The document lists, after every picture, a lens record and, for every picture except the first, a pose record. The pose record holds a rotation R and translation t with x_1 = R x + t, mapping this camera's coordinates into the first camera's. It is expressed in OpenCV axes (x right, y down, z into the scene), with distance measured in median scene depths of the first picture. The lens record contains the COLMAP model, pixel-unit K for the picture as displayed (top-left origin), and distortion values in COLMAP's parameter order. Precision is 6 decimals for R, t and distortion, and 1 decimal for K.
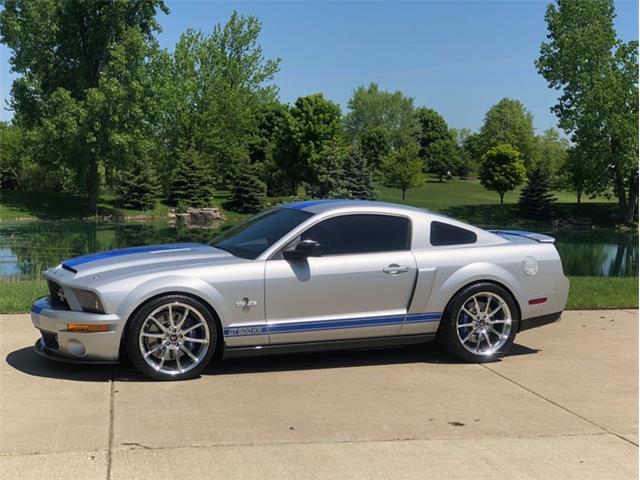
lens RADIAL K [[1035.1, 0, 322.2], [0, 1035.1, 254.1], [0, 0, 1]] dist [0.007590, 0.259592]
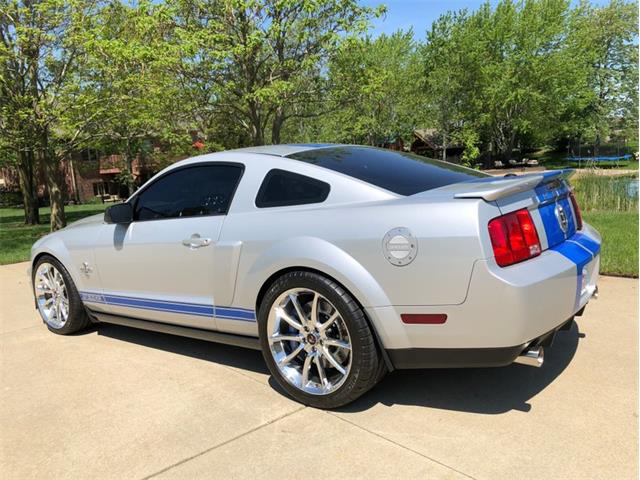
lens RADIAL K [[525.0, 0, 320.0], [0, 525.0, 240.0], [0, 0, 1]] dist [0.014109, 0.004884]
pose [[0.494336, 0.066837, -0.866698, 0.419379], [0.024105, 0.995602, 0.090527, -0.016498], [0.868937, -0.065643, 0.490551, 0.880510]]
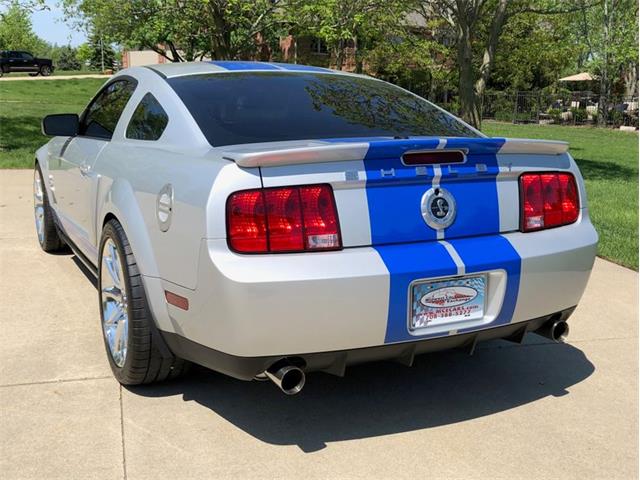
lens RADIAL K [[740.2, 0, 320.0], [0, 740.2, 240.0], [0, 0, 1]] dist [0.016886, 0.025064]
pose [[0.074458, 0.192879, -0.978393, 0.513612], [-0.086204, 0.978689, 0.186377, -0.037251], [0.993491, 0.070464, 0.089499, 1.082797]]
